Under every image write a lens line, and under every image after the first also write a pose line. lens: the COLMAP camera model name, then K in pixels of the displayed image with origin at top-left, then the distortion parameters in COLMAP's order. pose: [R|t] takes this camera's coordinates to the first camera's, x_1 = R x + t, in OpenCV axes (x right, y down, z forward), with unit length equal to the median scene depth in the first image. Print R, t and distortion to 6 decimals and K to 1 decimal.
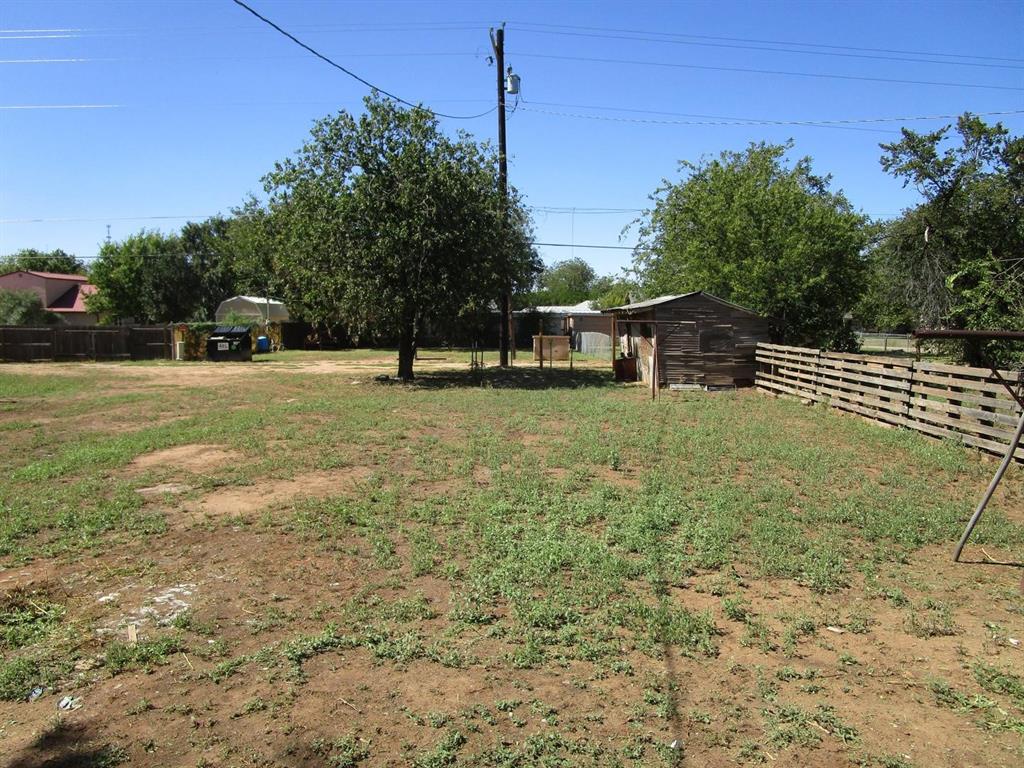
lens RADIAL K [[737.3, 0, 512.6], [0, 737.3, 383.1], [0, 0, 1]] dist [-0.018473, 0.010418]
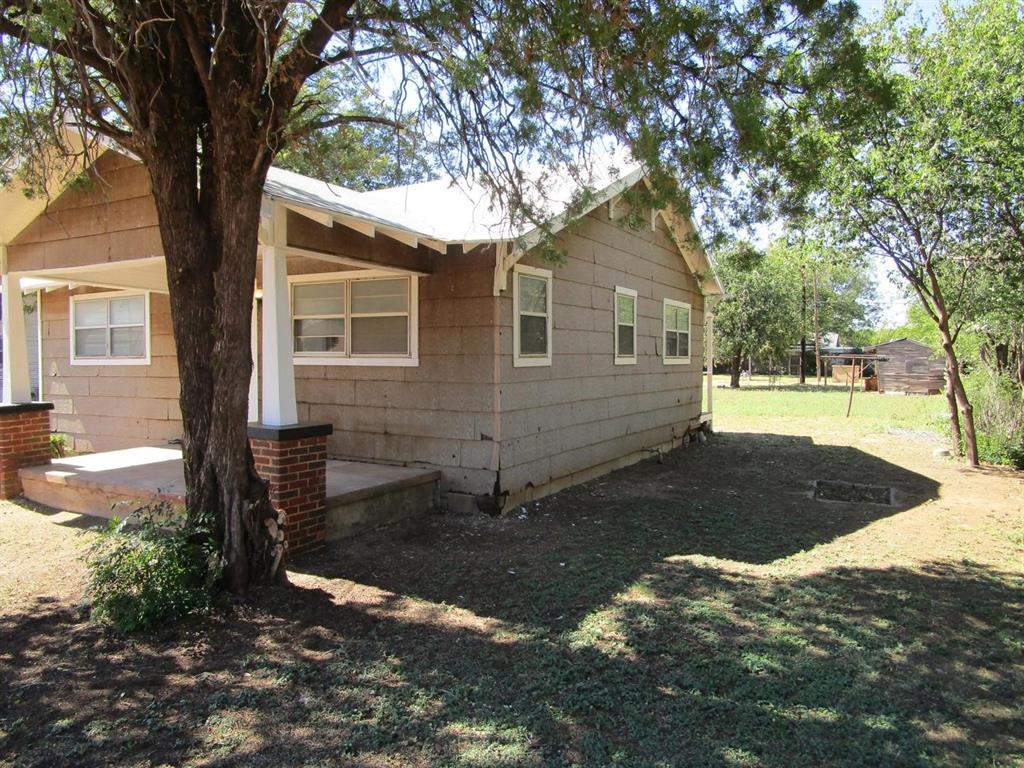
lens RADIAL K [[737.3, 0, 512.1], [0, 737.3, 383.6], [0, 0, 1]] dist [-0.018473, 0.010418]
pose [[0.890202, 0.022164, -0.455027, 0.215260], [-0.045462, 0.998152, -0.040323, 0.093377], [0.453292, 0.056582, 0.889564, -0.948416]]
